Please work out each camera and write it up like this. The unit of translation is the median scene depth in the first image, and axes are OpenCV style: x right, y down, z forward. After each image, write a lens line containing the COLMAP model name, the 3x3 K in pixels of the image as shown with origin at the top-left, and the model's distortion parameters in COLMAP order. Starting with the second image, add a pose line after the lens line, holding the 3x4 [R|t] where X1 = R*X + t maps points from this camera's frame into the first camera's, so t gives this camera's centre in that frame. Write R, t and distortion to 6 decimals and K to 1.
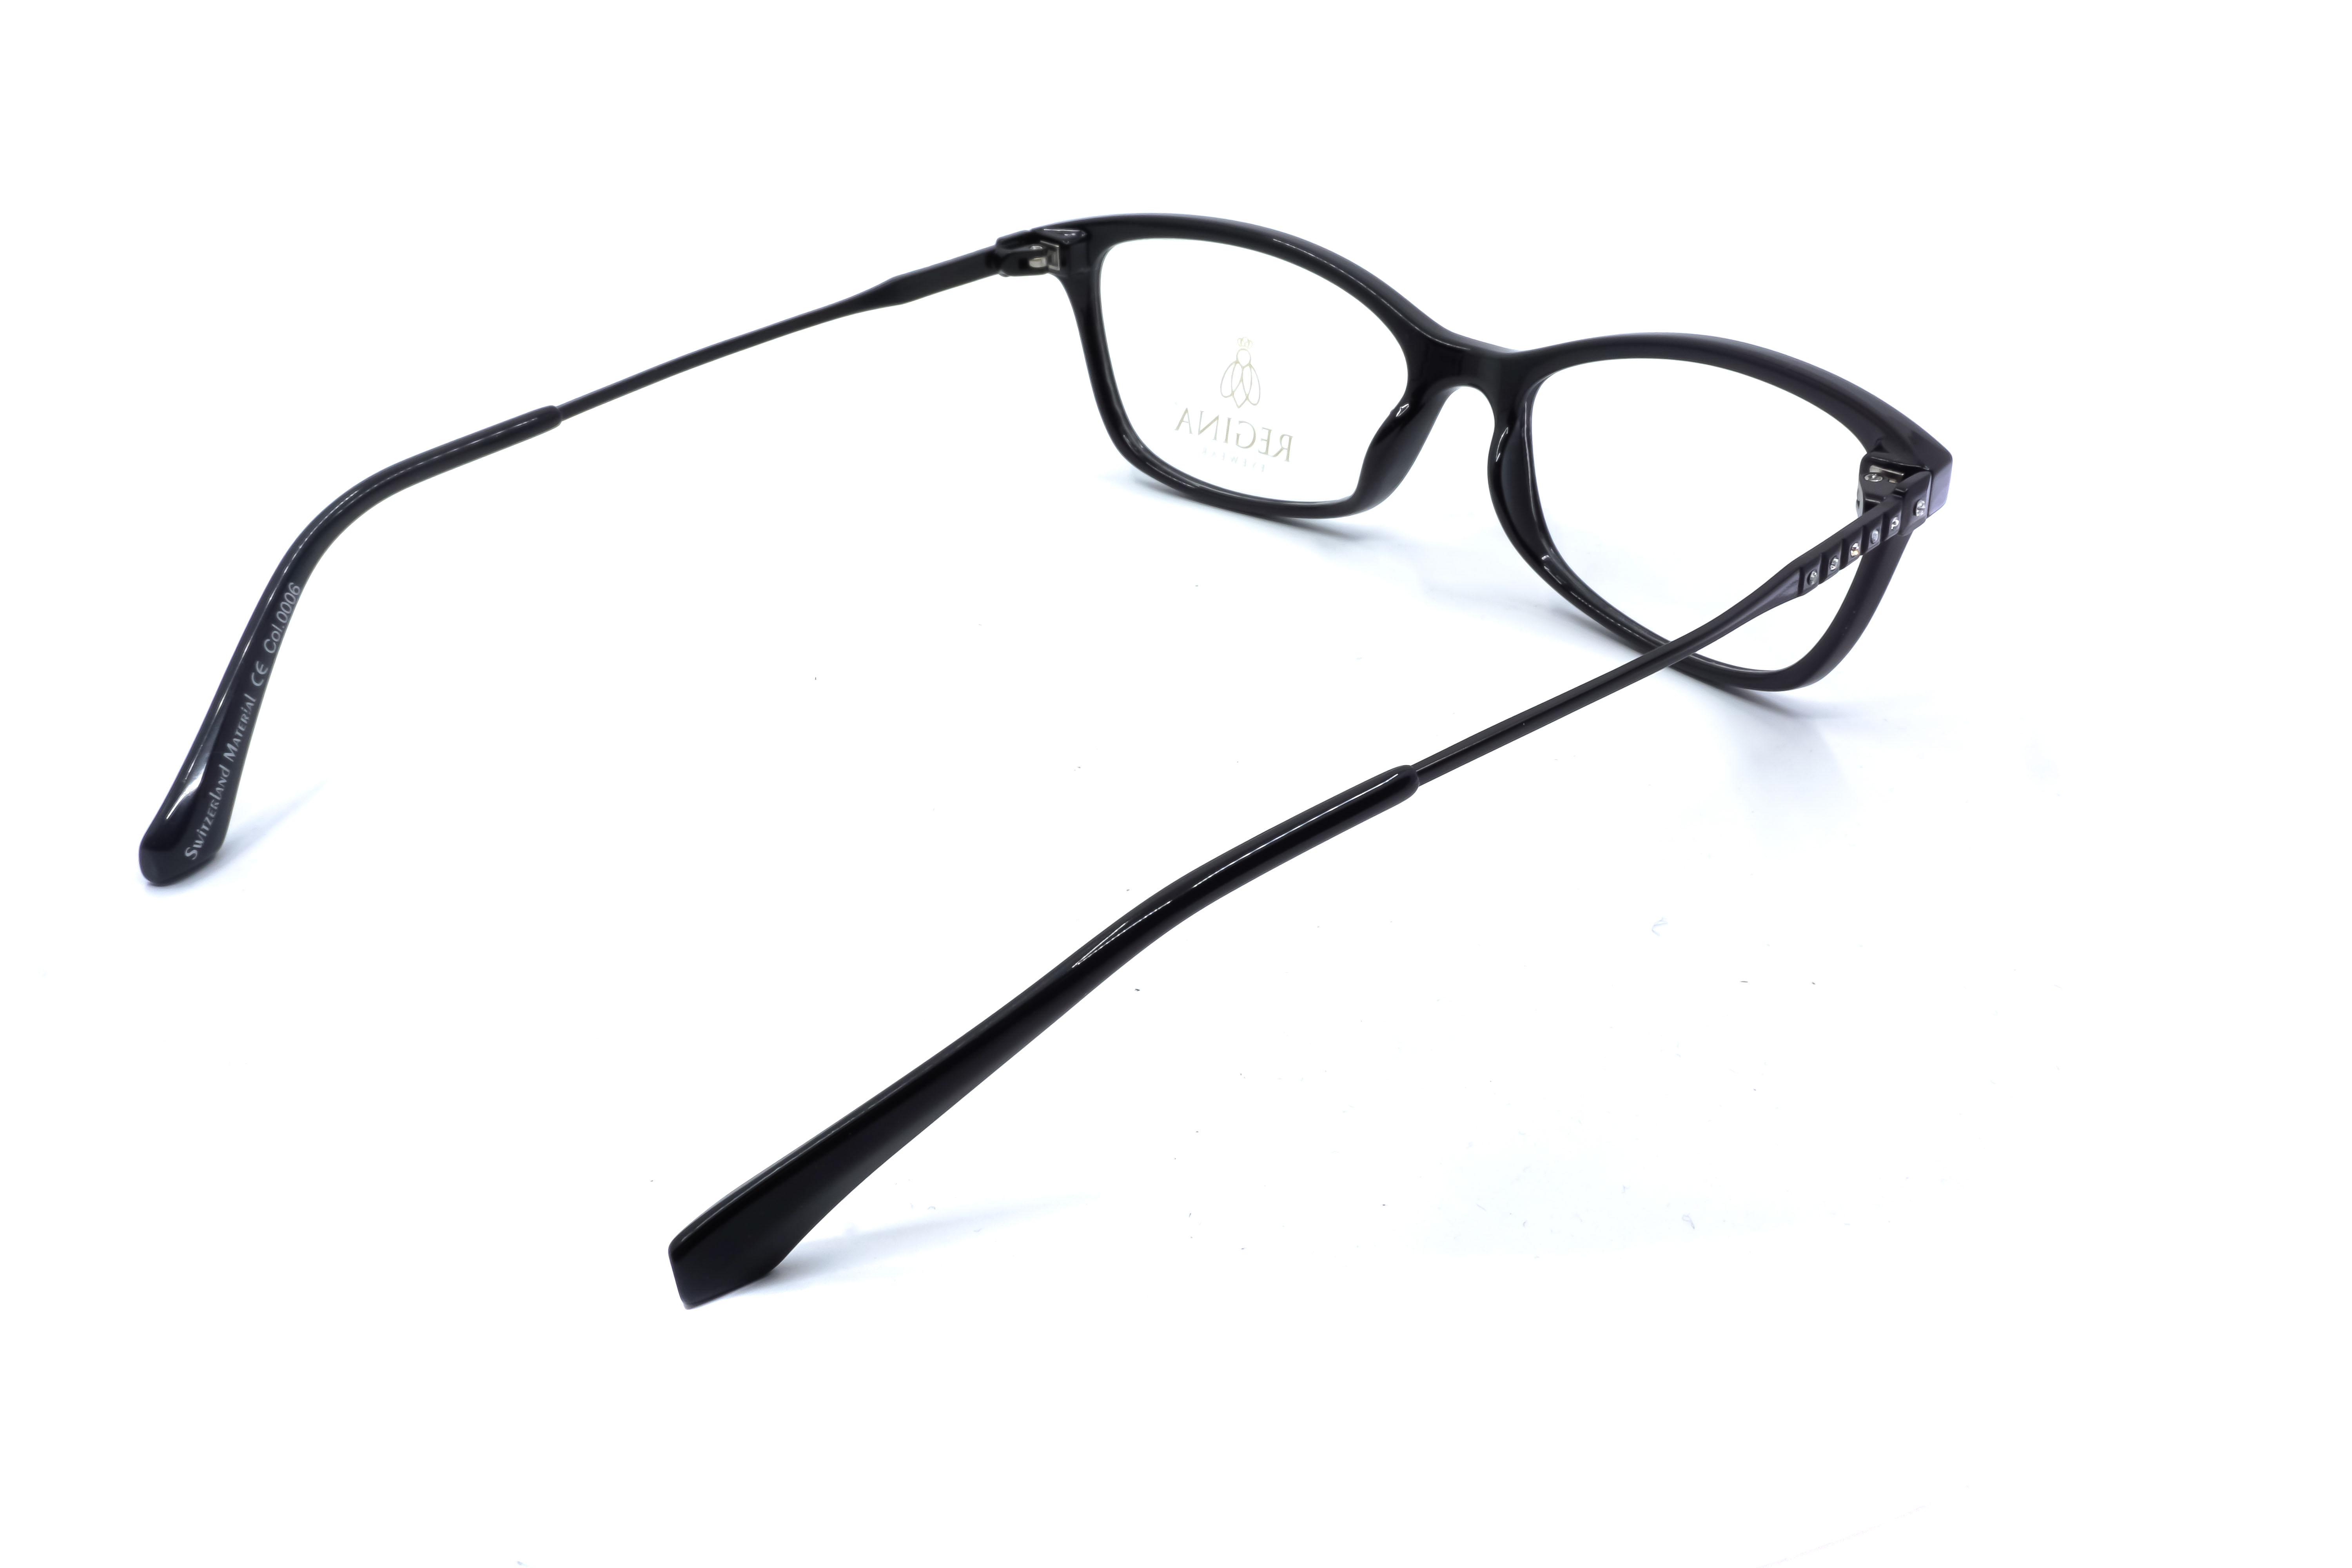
lens RADIAL K [[2290.2, 0, 1176.0], [0, 2290.2, 784.0], [0, 0, 1]] dist [-0.032771, -0.010221]
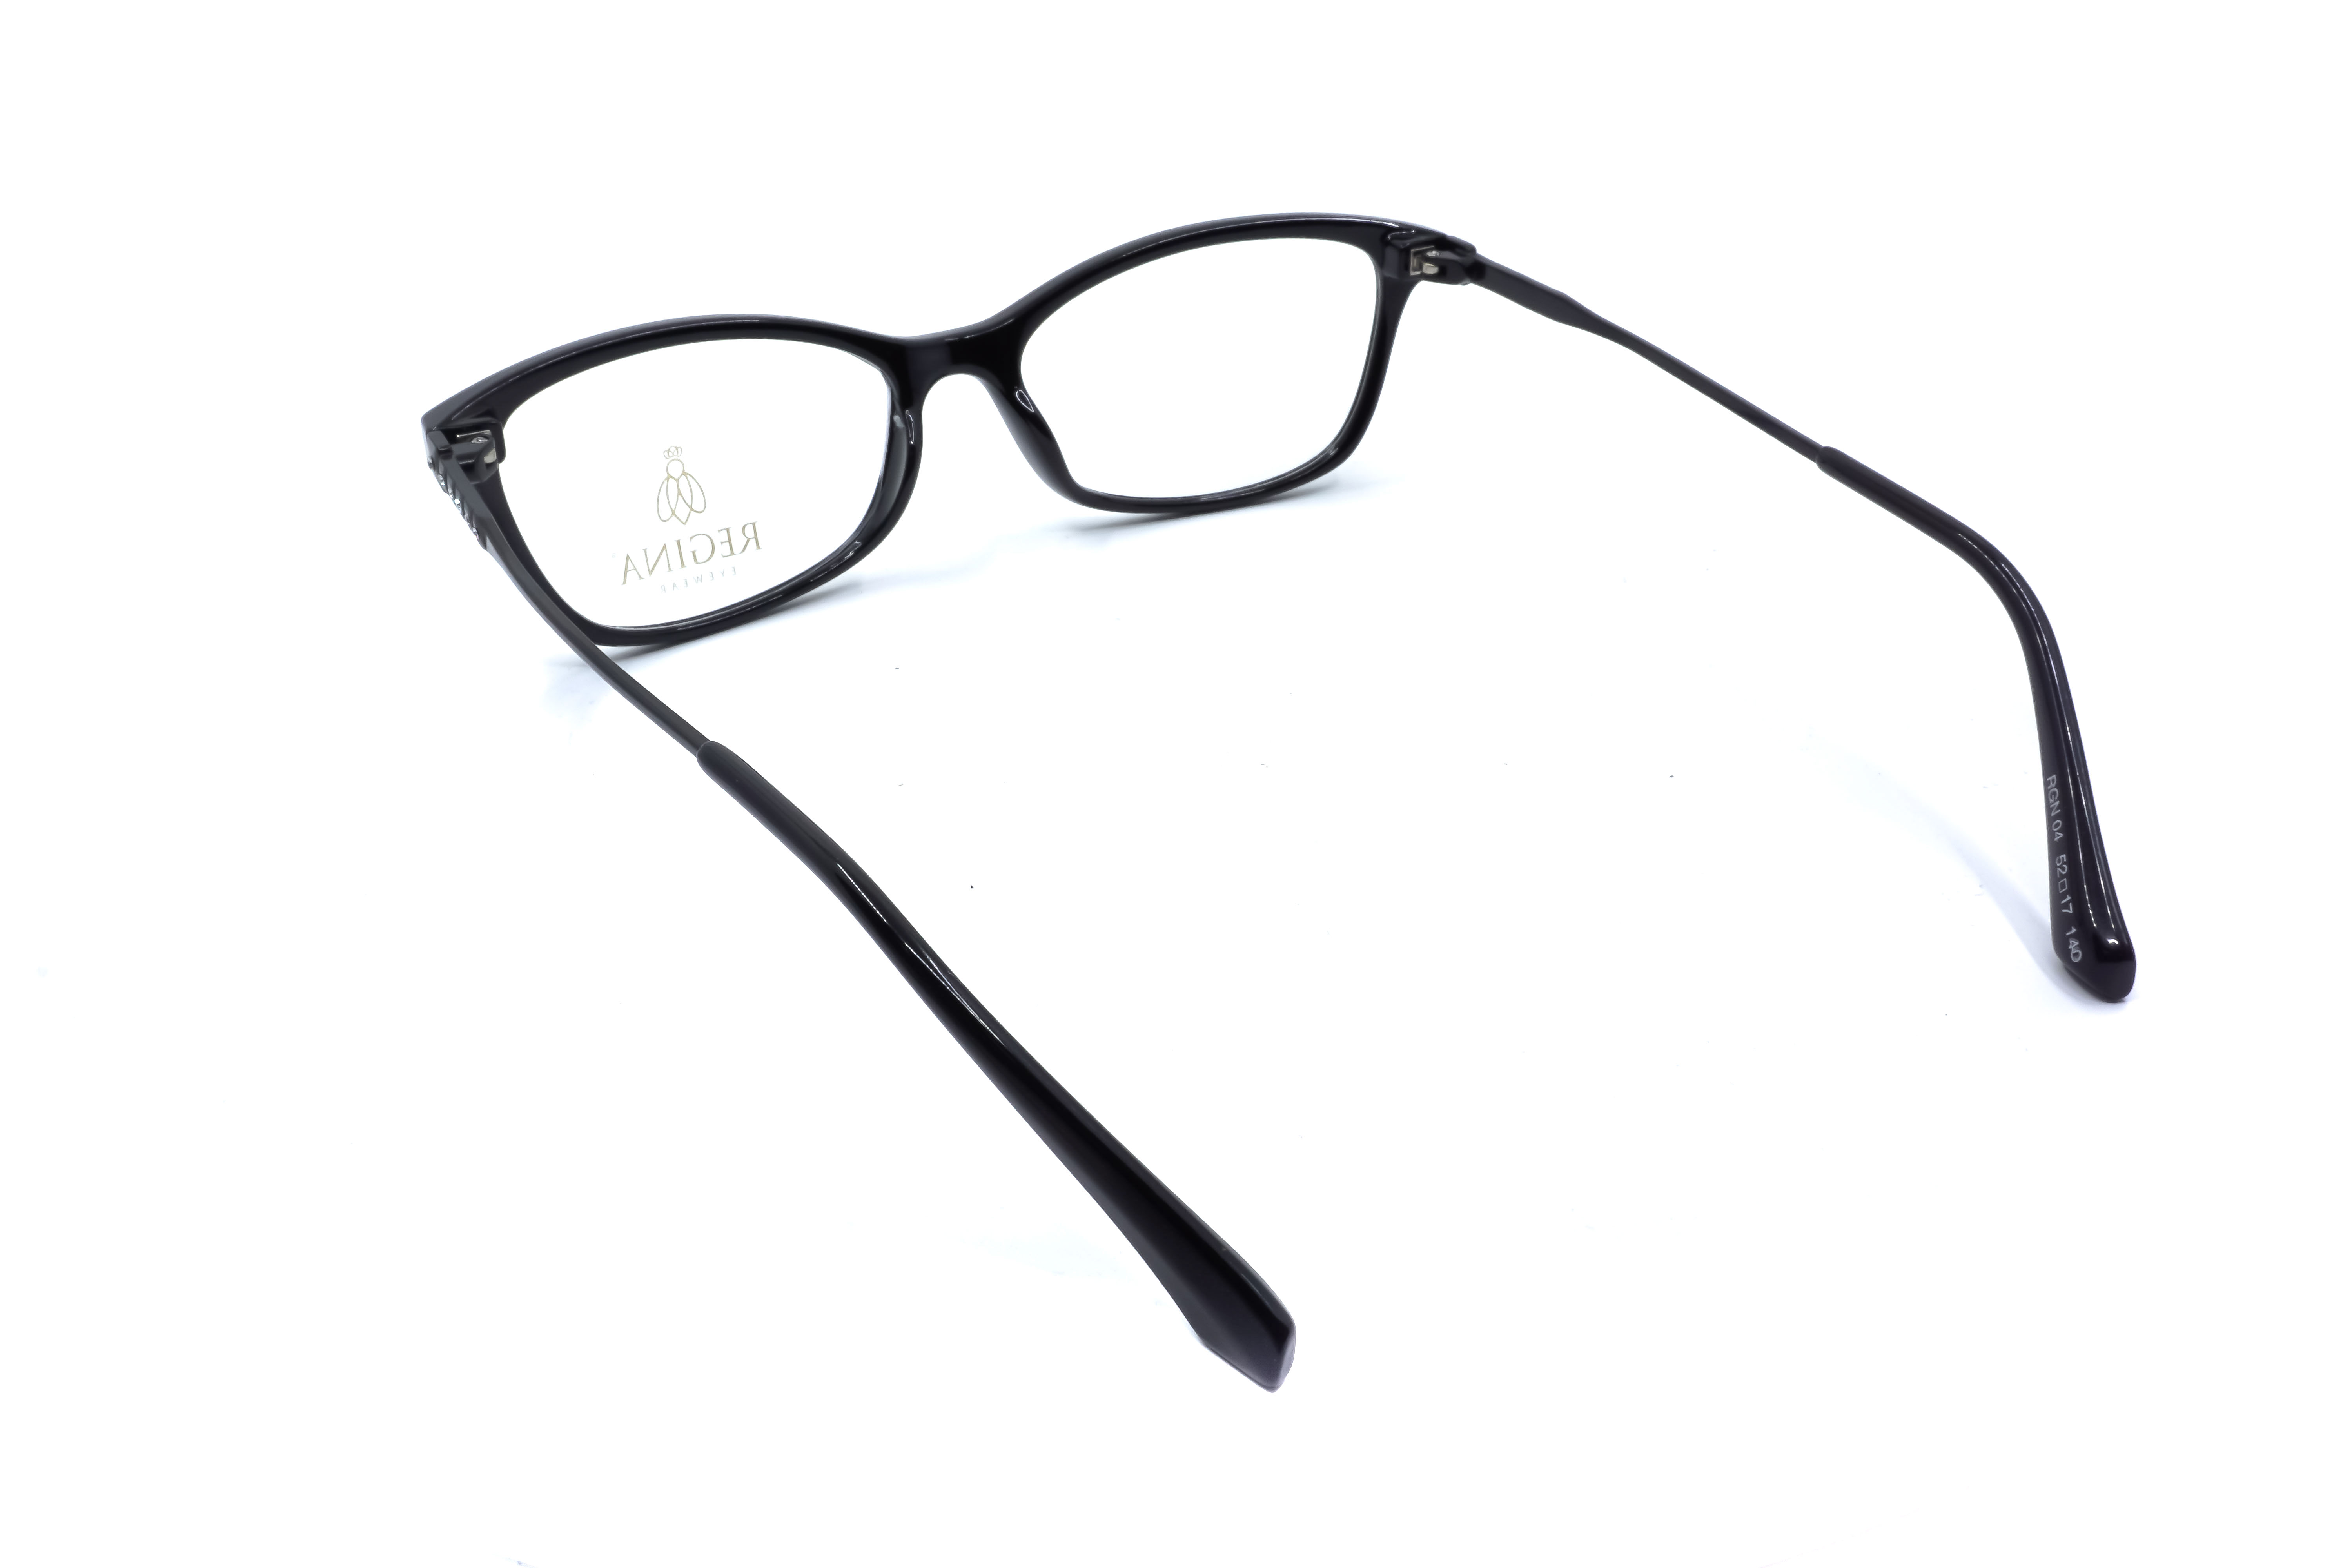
lens RADIAL K [[2290.2, 0, 1176.0], [0, 2290.2, 784.0], [0, 0, 1]] dist [-0.032771, -0.010221]
pose [[0.255387, -0.458956, 0.850963, -0.741067], [0.479802, 0.824285, 0.300572, -0.260250], [-0.839385, 0.331532, 0.430720, 0.491378]]
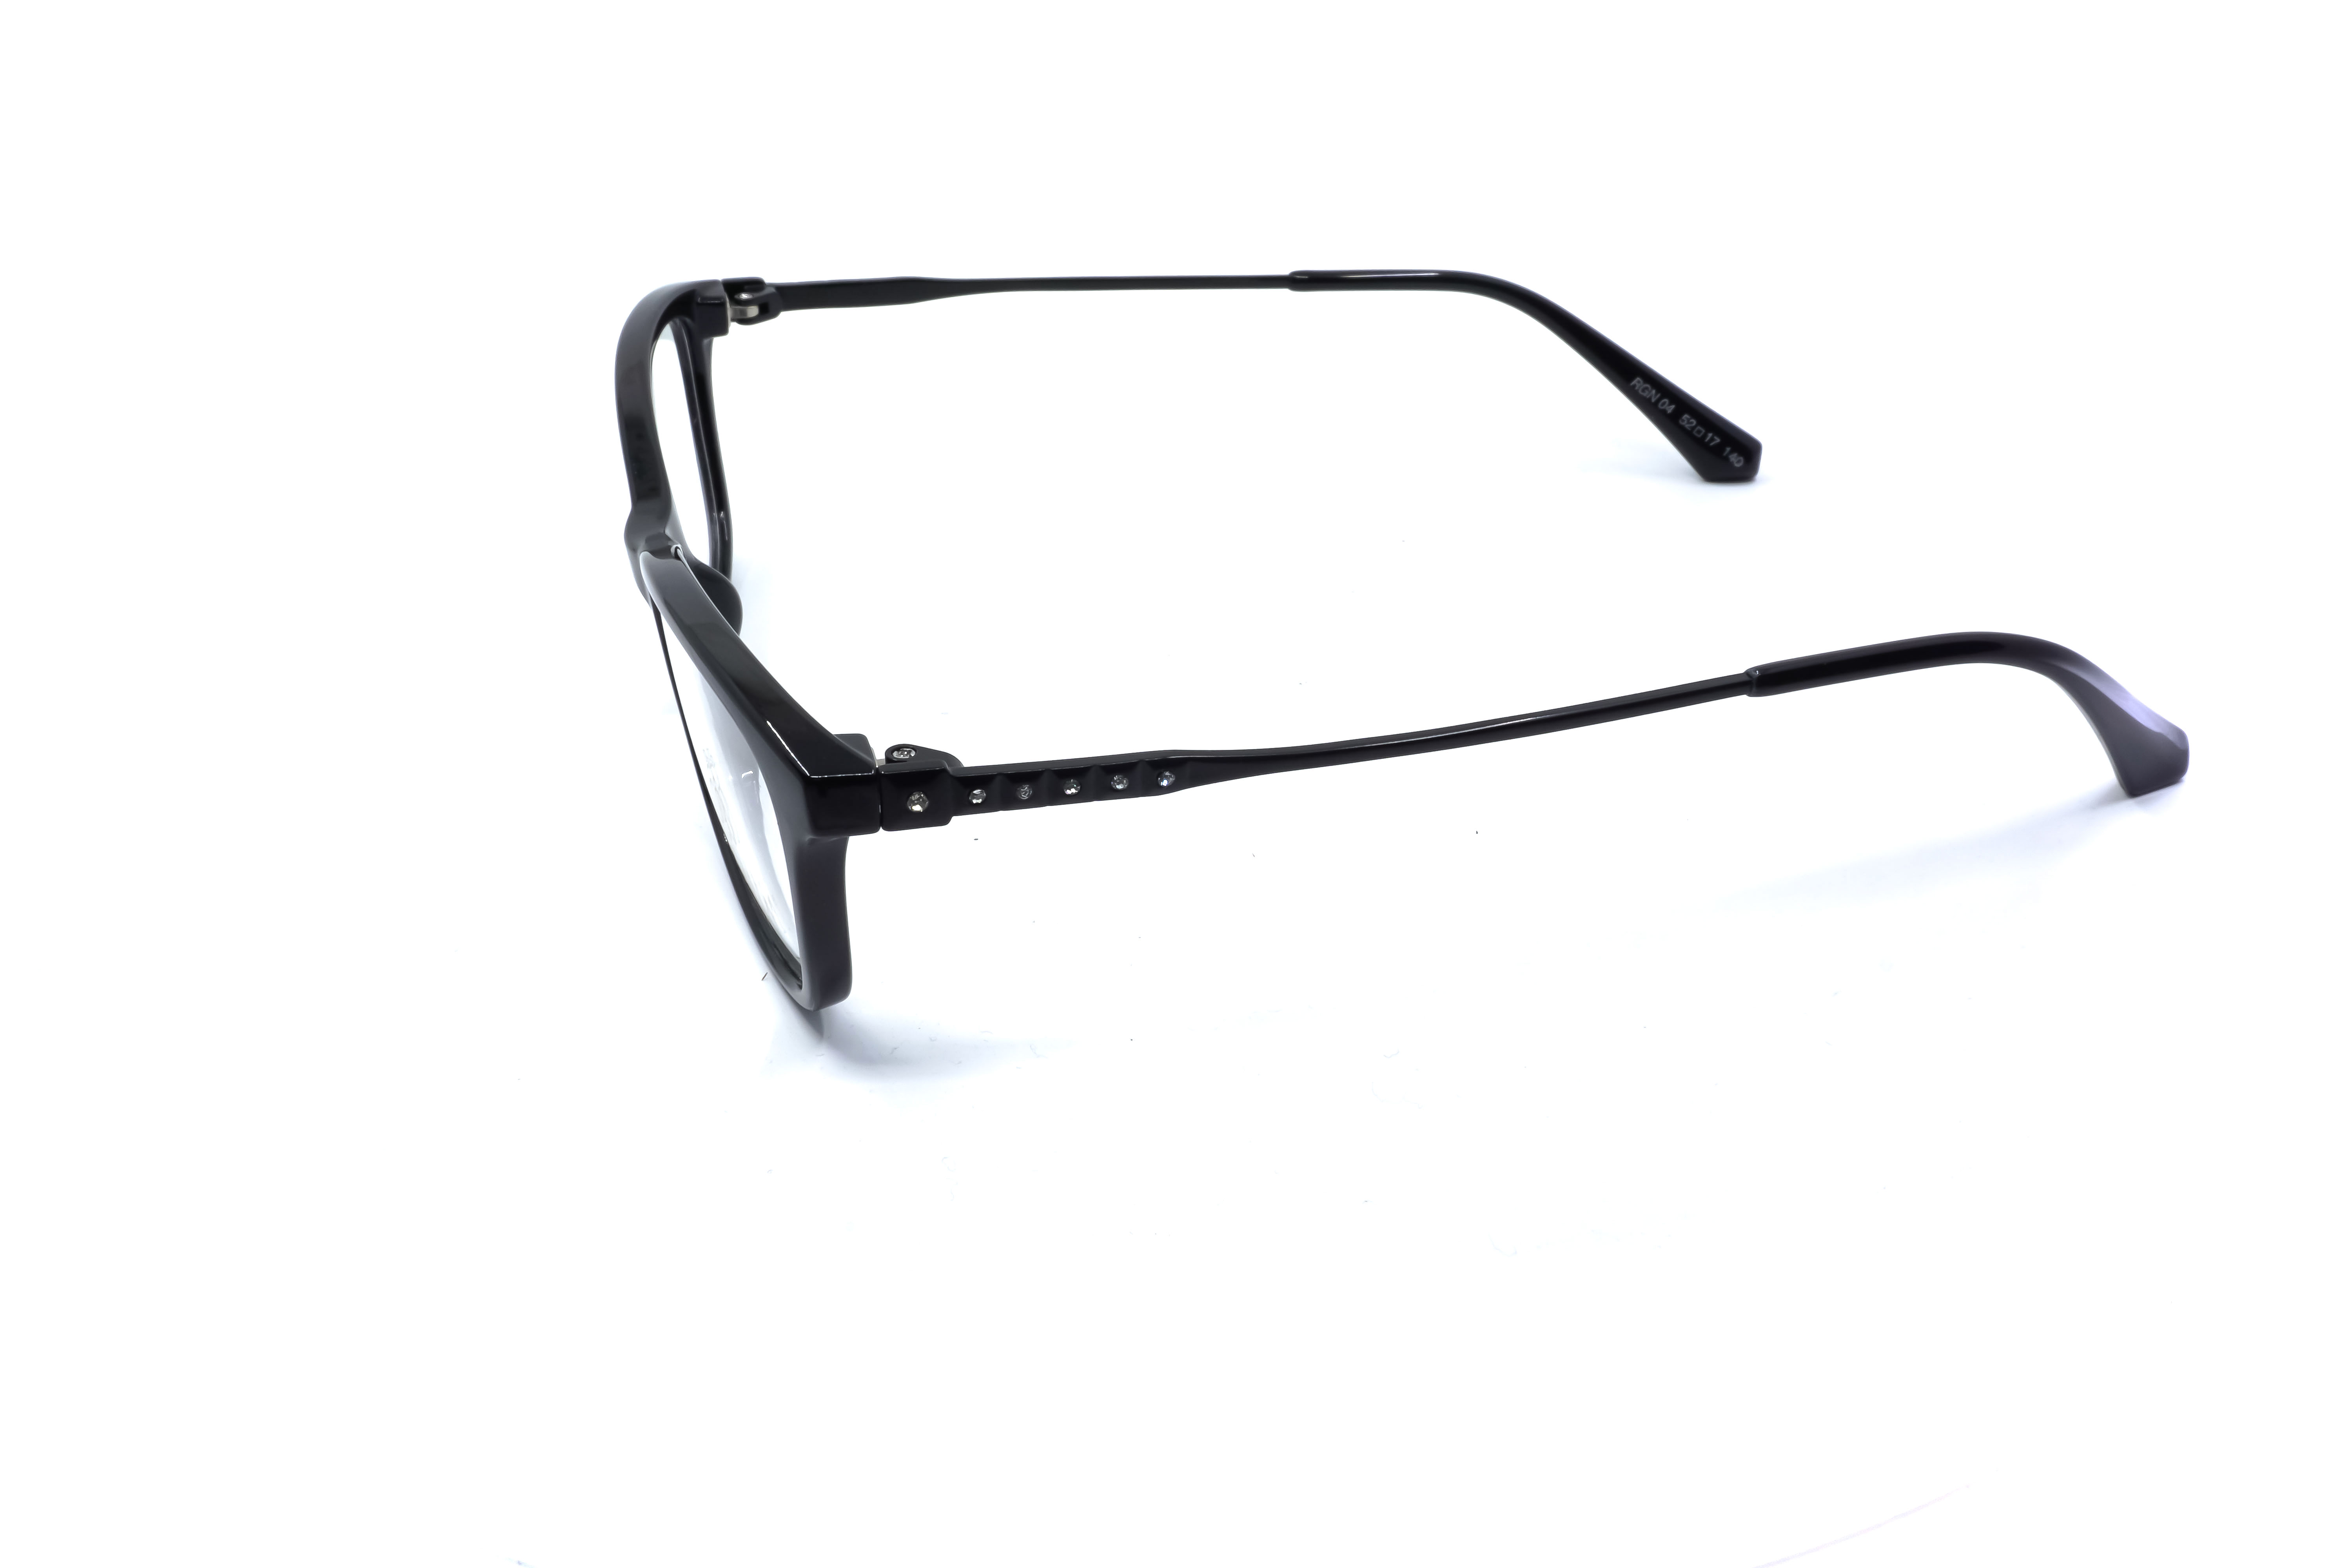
lens RADIAL K [[2290.2, 0, 1176.0], [0, 2290.2, 784.0], [0, 0, 1]] dist [-0.032771, -0.010221]
pose [[-0.873537, -0.211947, 0.438192, -0.383597], [0.258676, 0.560451, 0.786754, -0.682505], [-0.412335, 0.800608, -0.434749, 1.243401]]
